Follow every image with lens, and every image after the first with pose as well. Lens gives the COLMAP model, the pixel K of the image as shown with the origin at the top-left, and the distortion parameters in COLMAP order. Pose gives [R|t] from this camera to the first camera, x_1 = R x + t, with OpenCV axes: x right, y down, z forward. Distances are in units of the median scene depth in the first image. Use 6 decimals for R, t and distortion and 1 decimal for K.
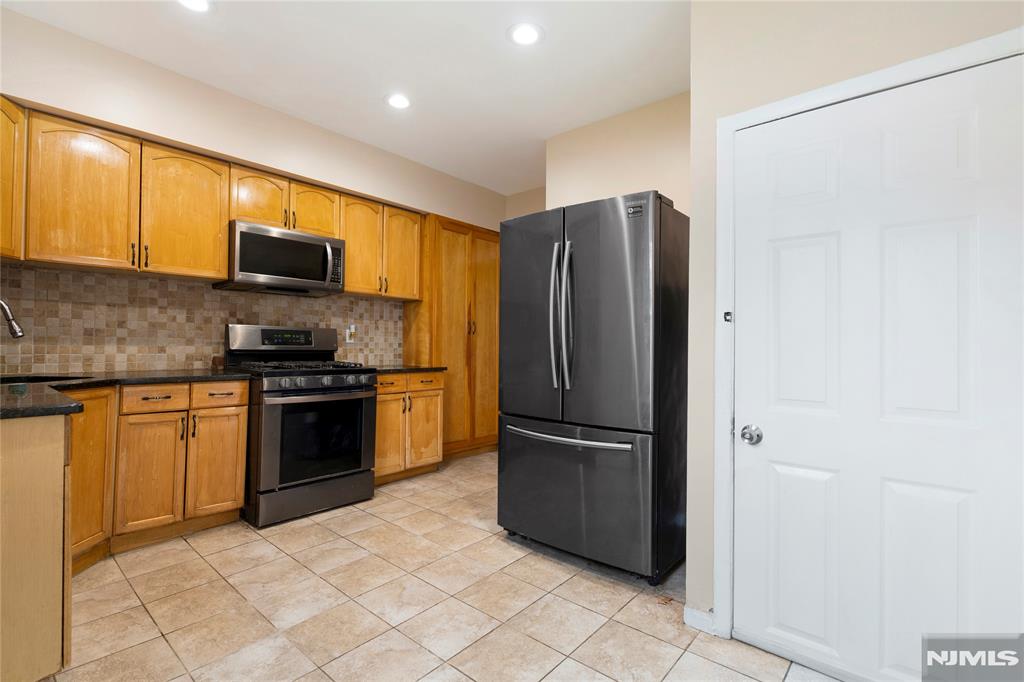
lens RADIAL K [[478.3, 0, 509.2], [0, 478.3, 339.6], [0, 0, 1]] dist [-0.001641, -0.000252]
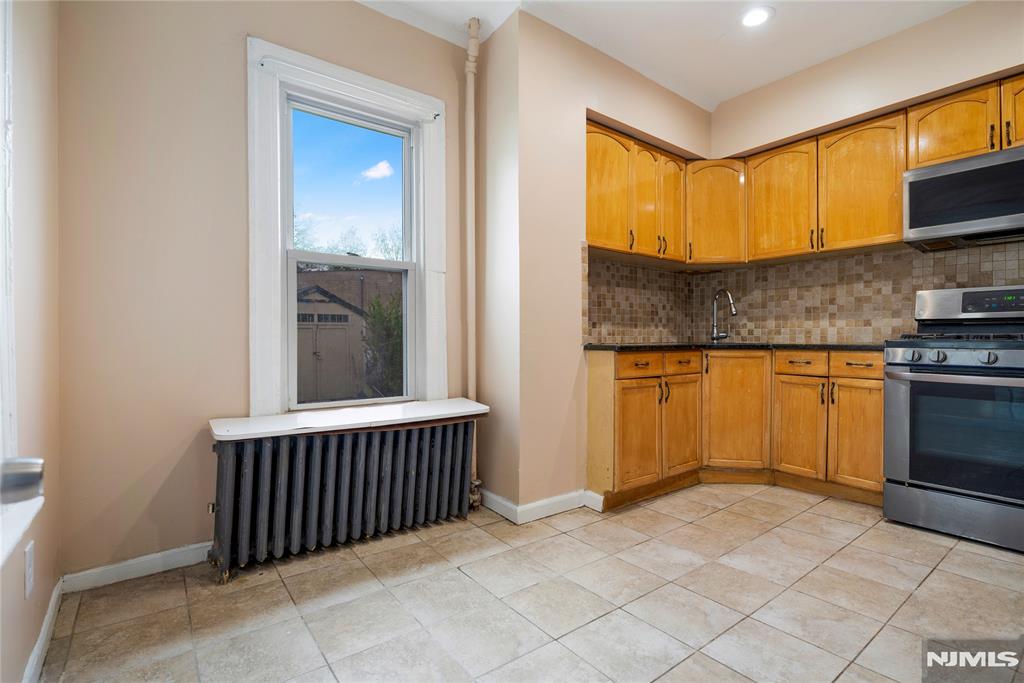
lens RADIAL K [[478.3, 0, 509.2], [0, 478.3, 340.1], [0, 0, 1]] dist [-0.001641, -0.000252]
pose [[-0.203078, -0.008847, -0.979123, 0.481663], [0.010730, 0.999879, -0.011260, 0.068682], [0.979104, -0.012793, -0.202958, 0.512311]]
